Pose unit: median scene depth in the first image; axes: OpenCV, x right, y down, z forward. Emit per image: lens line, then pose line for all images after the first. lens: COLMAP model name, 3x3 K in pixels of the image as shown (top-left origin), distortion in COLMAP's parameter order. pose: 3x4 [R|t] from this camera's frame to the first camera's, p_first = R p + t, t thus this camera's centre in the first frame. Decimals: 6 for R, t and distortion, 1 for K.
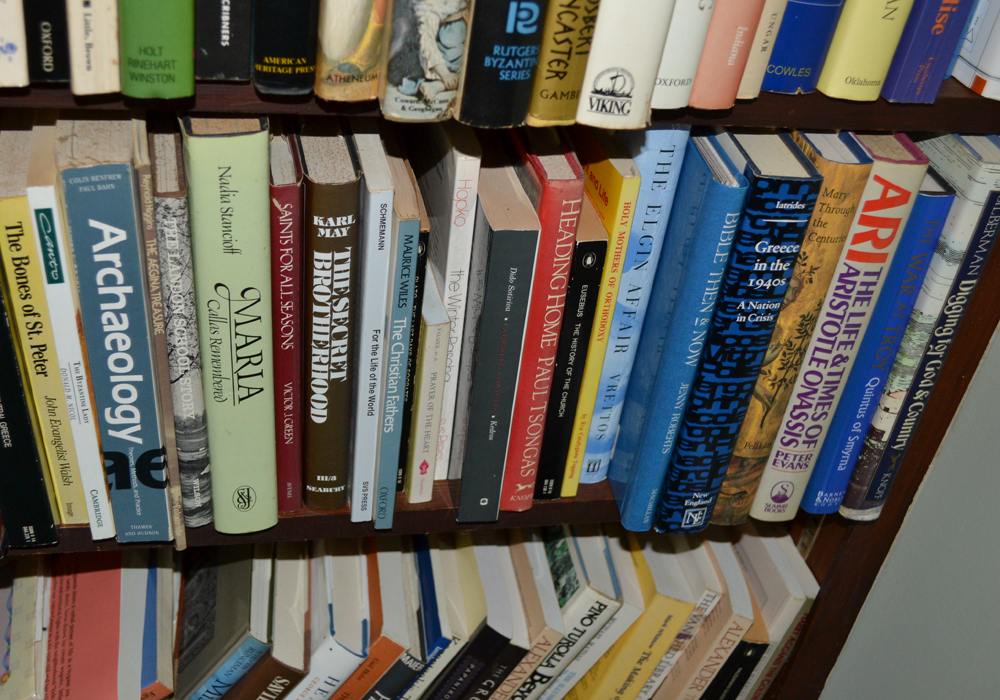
lens RADIAL K [[1234.3, 0, 435.3], [0, 1234.3, 350.5], [0, 0, 1]] dist [-0.054235, -0.006132]
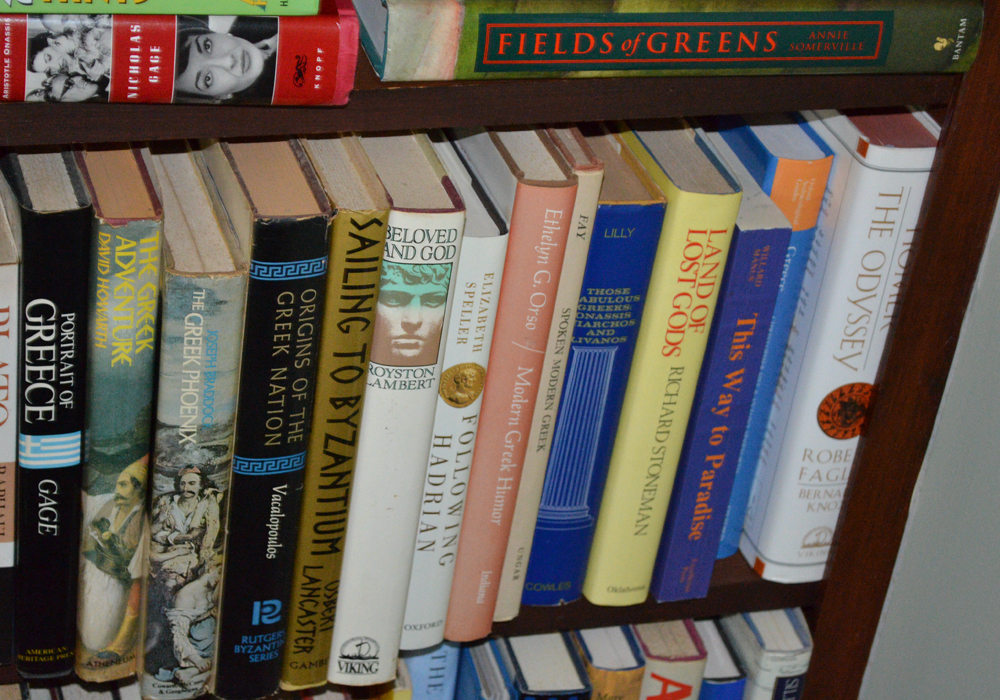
lens RADIAL K [[2465.1, 0, 424.2], [0, 2465.1, 322.0], [0, 0, 1]] dist [0.051451, 0.161372]
pose [[0.996852, -0.050123, 0.061438, 0.085729], [0.054248, 0.996248, -0.067430, -0.358290], [-0.057828, 0.070551, 0.995831, -1.161290]]
